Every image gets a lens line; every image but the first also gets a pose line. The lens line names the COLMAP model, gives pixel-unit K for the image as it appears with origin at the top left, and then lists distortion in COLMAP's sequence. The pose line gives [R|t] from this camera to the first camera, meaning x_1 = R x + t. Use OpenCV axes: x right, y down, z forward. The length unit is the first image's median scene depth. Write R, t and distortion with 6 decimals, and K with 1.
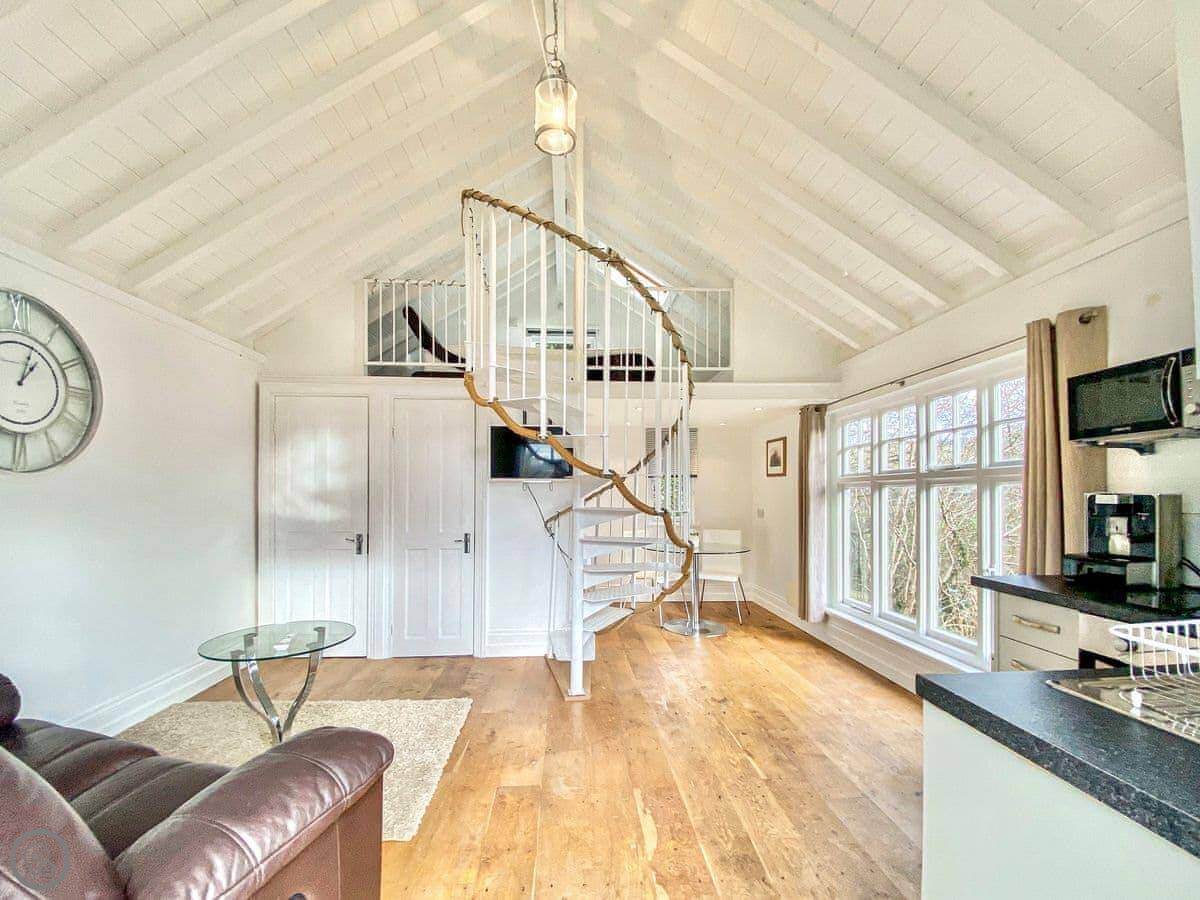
lens RADIAL K [[496.7, 0, 595.9], [0, 496.7, 493.8], [0, 0, 1]] dist [0.022124, -0.025922]
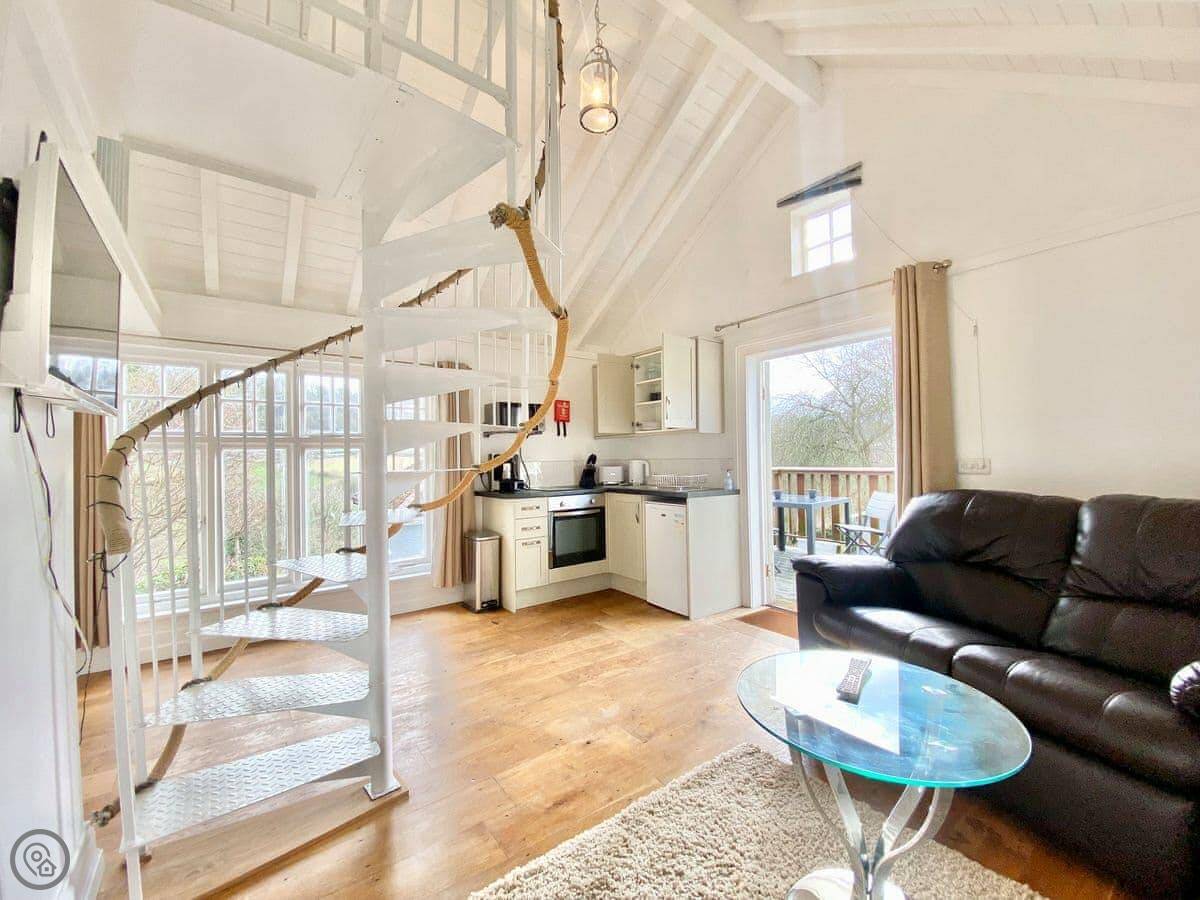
lens RADIAL K [[478.7, 0, 594.1], [0, 478.7, 450.6], [0, 0, 1]] dist [0.015847, -0.018261]
pose [[-0.555068, 0.021054, 0.831539, -0.700483], [0.013525, 0.999776, -0.016285, 0.018329], [-0.831695, 0.002208, -0.555228, 1.195097]]
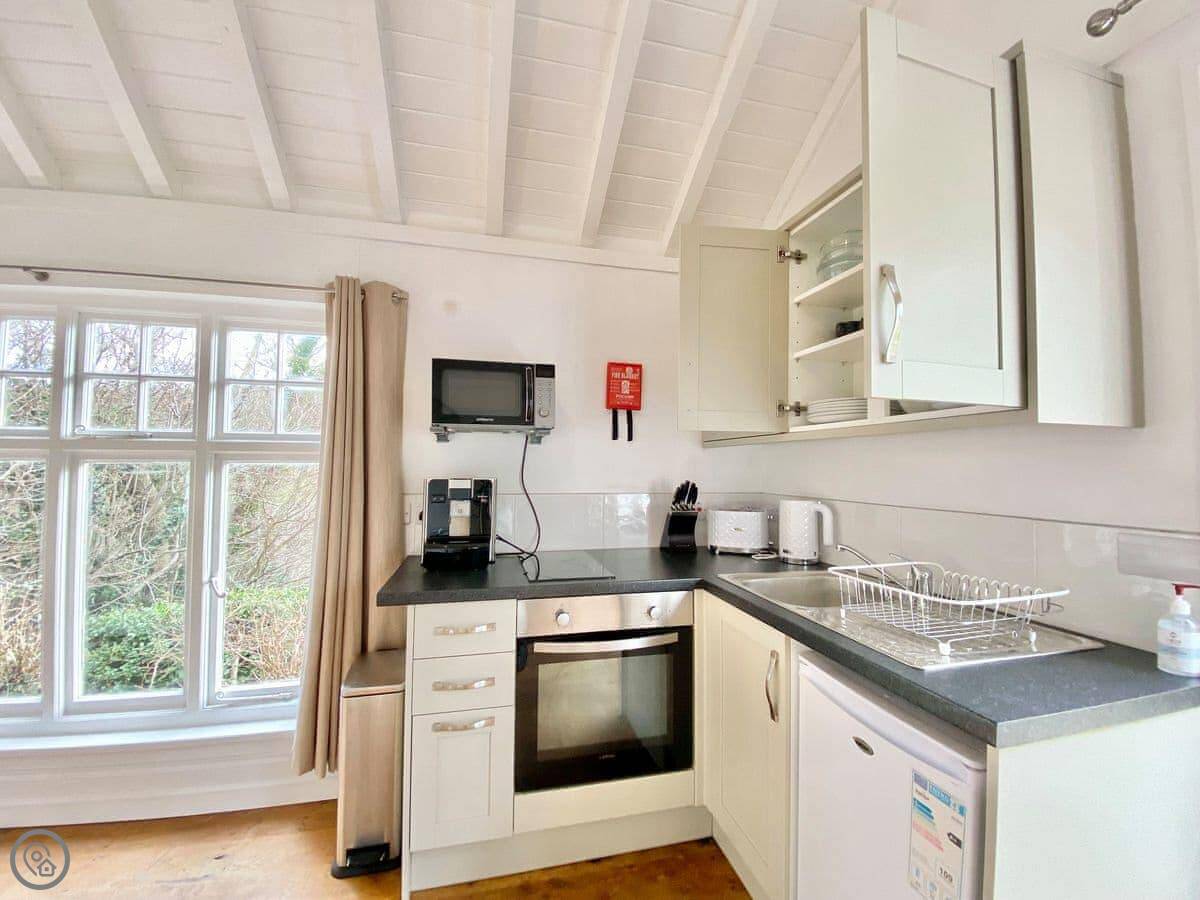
lens RADIAL K [[478.7, 0, 594.1], [0, 478.7, 450.6], [0, 0, 1]] dist [0.015847, -0.018261]
pose [[-0.177596, 0.032161, 0.983578, -0.006527], [-0.009727, 0.999360, -0.034433, -0.016921], [-0.984055, -0.015683, -0.177169, 0.549531]]
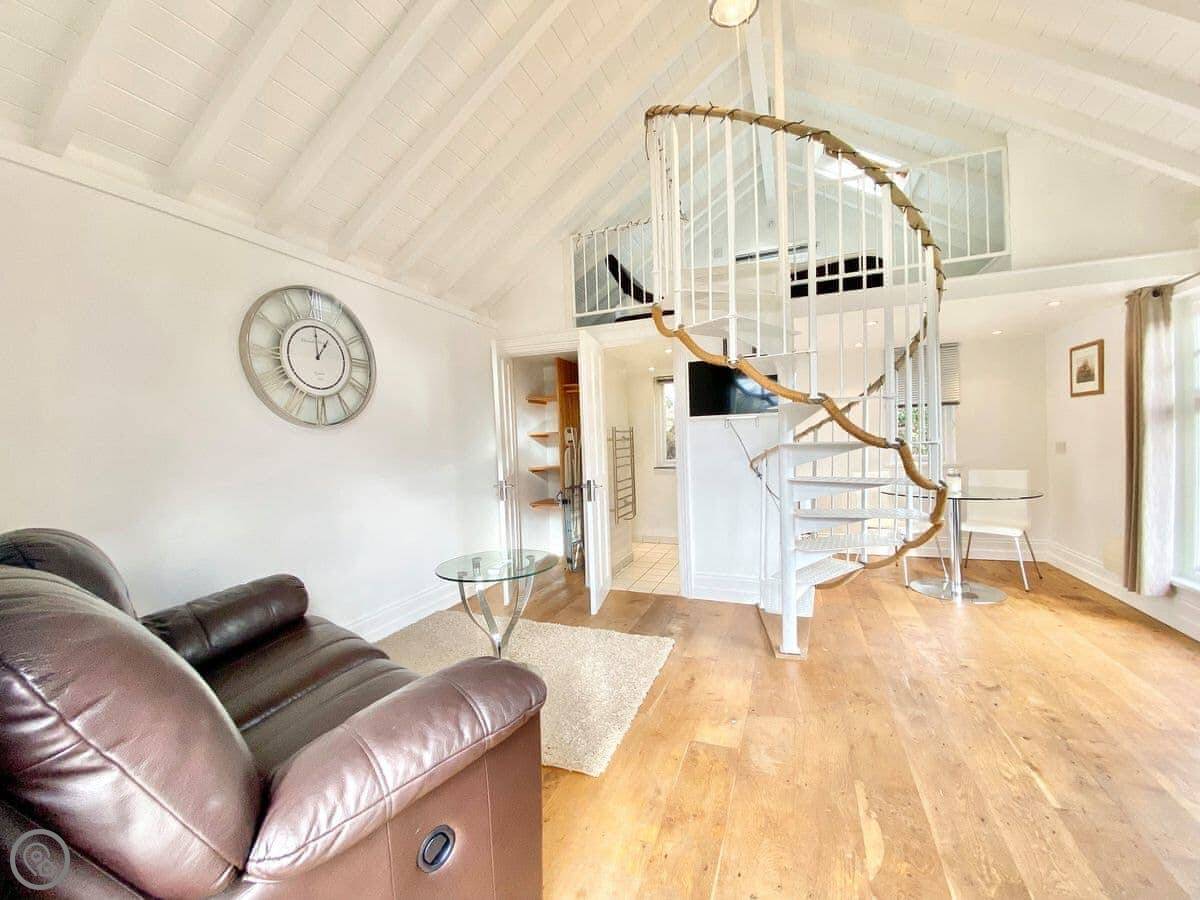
lens RADIAL K [[482.1, 0, 598.2], [0, 482.1, 458.9], [0, 0, 1]] dist [0.017534, -0.018825]
pose [[0.902134, -0.017994, -0.431081, 0.034771], [0.035103, 0.998879, 0.031766, 0.018345], [0.430026, -0.043789, 0.901754, 0.094726]]
